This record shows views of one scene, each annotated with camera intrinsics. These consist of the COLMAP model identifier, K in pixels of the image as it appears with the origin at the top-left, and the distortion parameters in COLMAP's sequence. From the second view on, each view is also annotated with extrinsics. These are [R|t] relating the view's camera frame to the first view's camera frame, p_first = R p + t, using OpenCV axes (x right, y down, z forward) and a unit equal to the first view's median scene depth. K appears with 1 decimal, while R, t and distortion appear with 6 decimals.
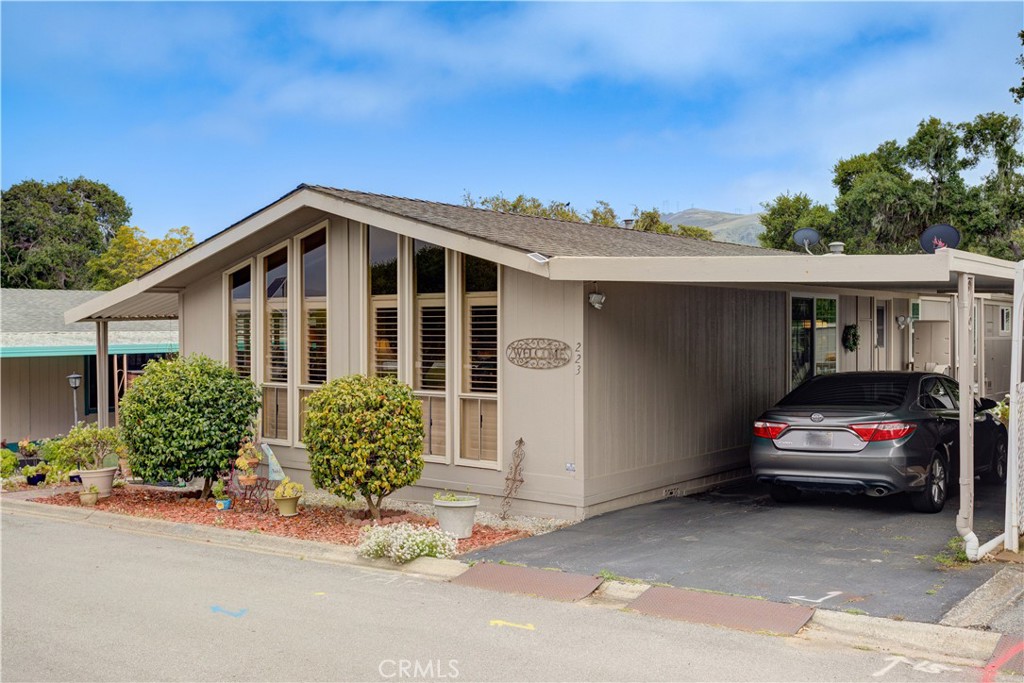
lens RADIAL K [[1013.4, 0, 515.9], [0, 1013.4, 339.8], [0, 0, 1]] dist [0.015619, 0.000000]
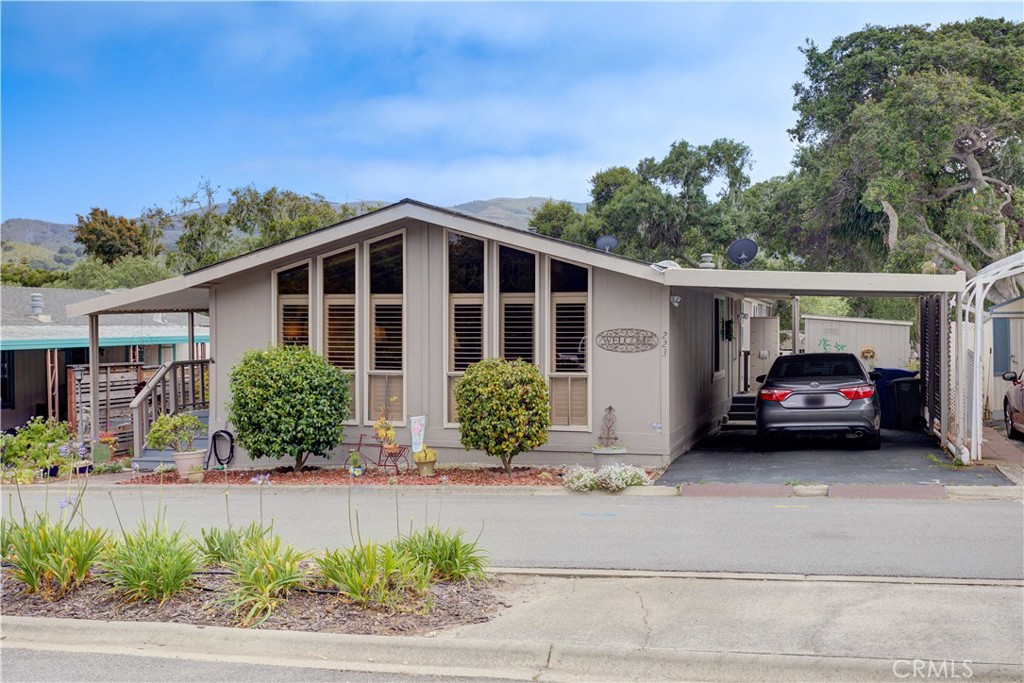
lens RADIAL K [[1125.7, 0, 506.9], [0, 1125.7, 338.8], [0, 0, 1]] dist [-0.009661, 0.000000]
pose [[0.931681, -0.003764, 0.363257, -0.572739], [0.003995, 0.999992, 0.000114, 0.009390], [-0.363255, 0.001345, 0.931689, -0.258520]]
